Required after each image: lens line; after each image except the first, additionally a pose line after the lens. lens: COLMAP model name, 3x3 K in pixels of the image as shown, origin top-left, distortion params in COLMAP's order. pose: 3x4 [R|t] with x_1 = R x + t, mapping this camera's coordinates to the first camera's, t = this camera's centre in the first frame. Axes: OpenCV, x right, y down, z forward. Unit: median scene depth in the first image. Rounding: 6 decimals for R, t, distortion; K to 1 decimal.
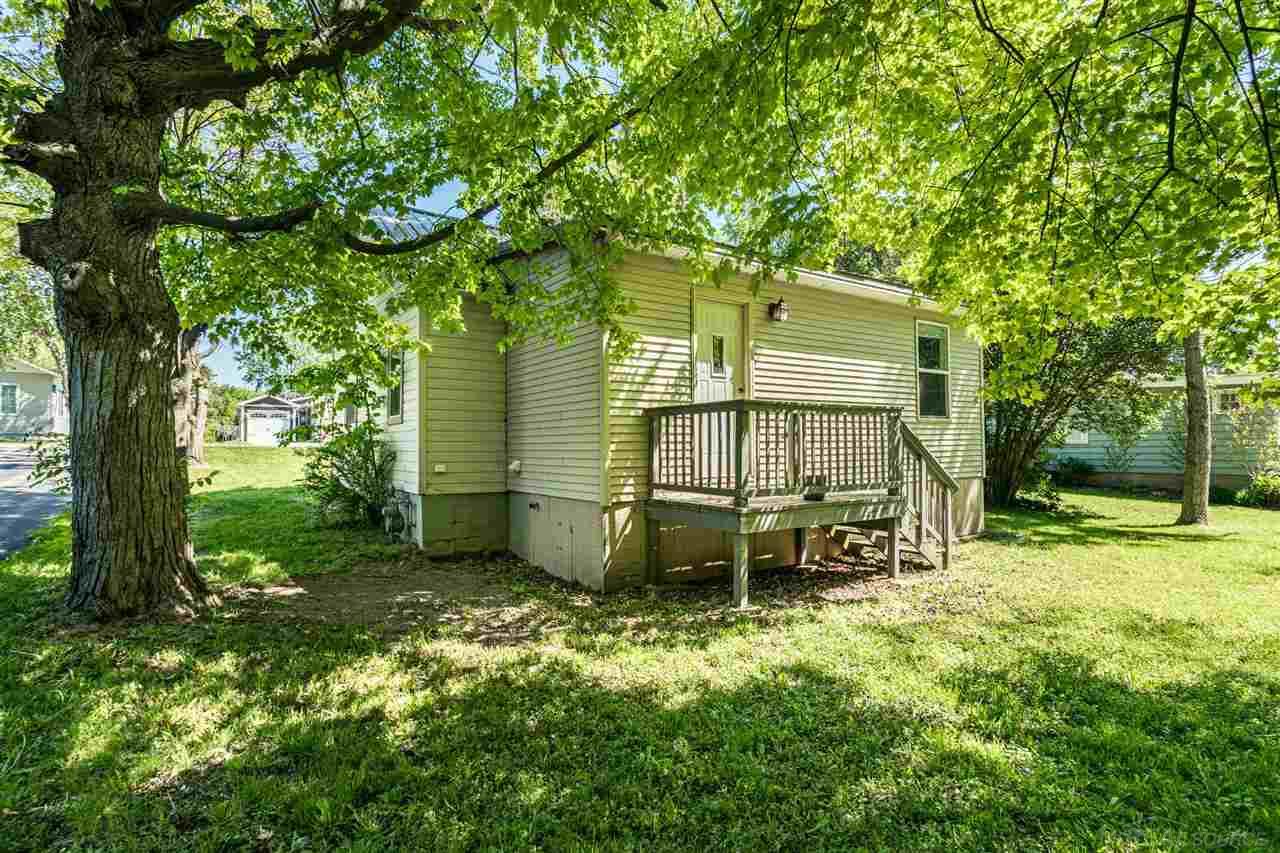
lens RADIAL K [[607.7, 0, 640.0], [0, 607.7, 426.5], [0, 0, 1]] dist [-0.002192, -0.000219]
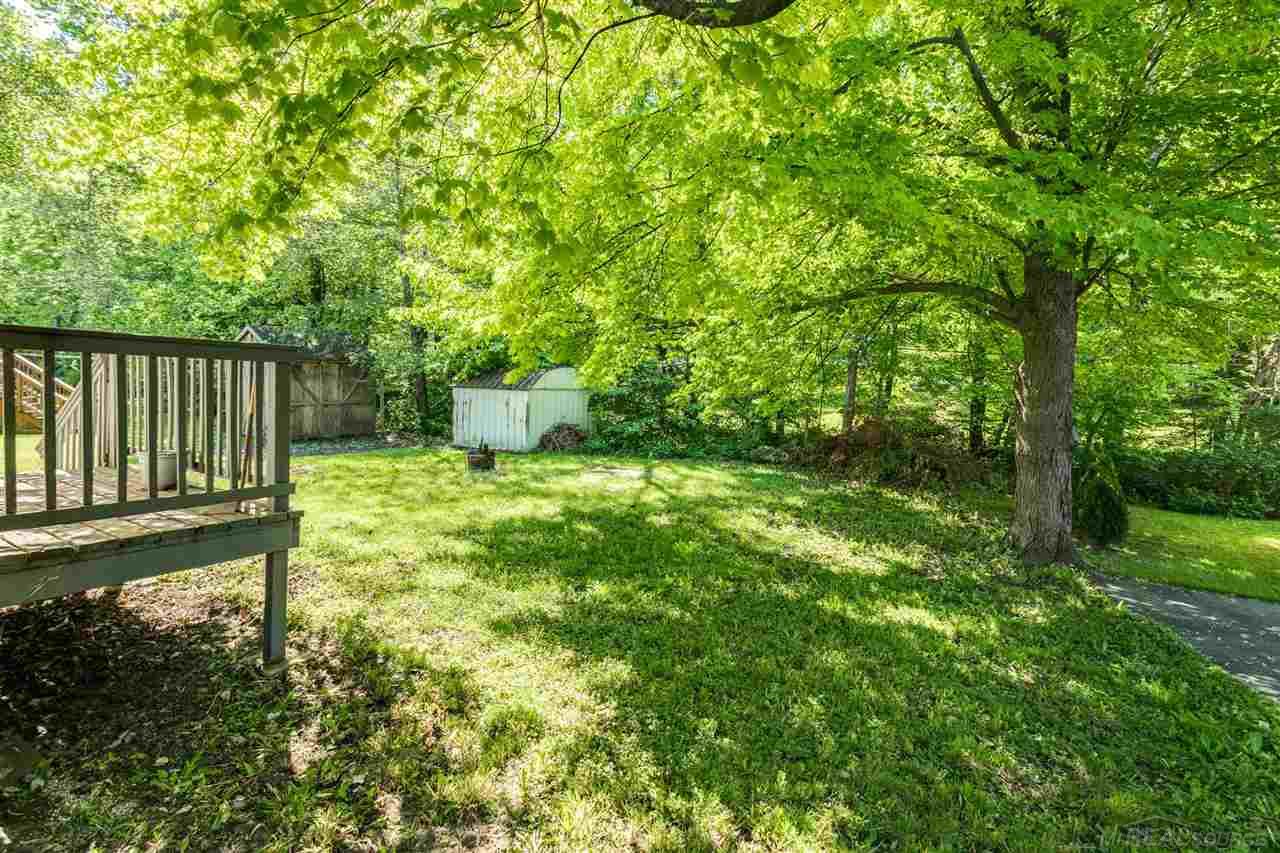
lens RADIAL K [[607.7, 0, 640.0], [0, 607.7, 426.5], [0, 0, 1]] dist [-0.002192, -0.000219]
pose [[-0.356498, -0.080235, 0.930845, -0.727012], [-0.038332, 0.996723, 0.071233, -0.022867], [-0.933509, -0.010287, -0.358405, 1.123662]]
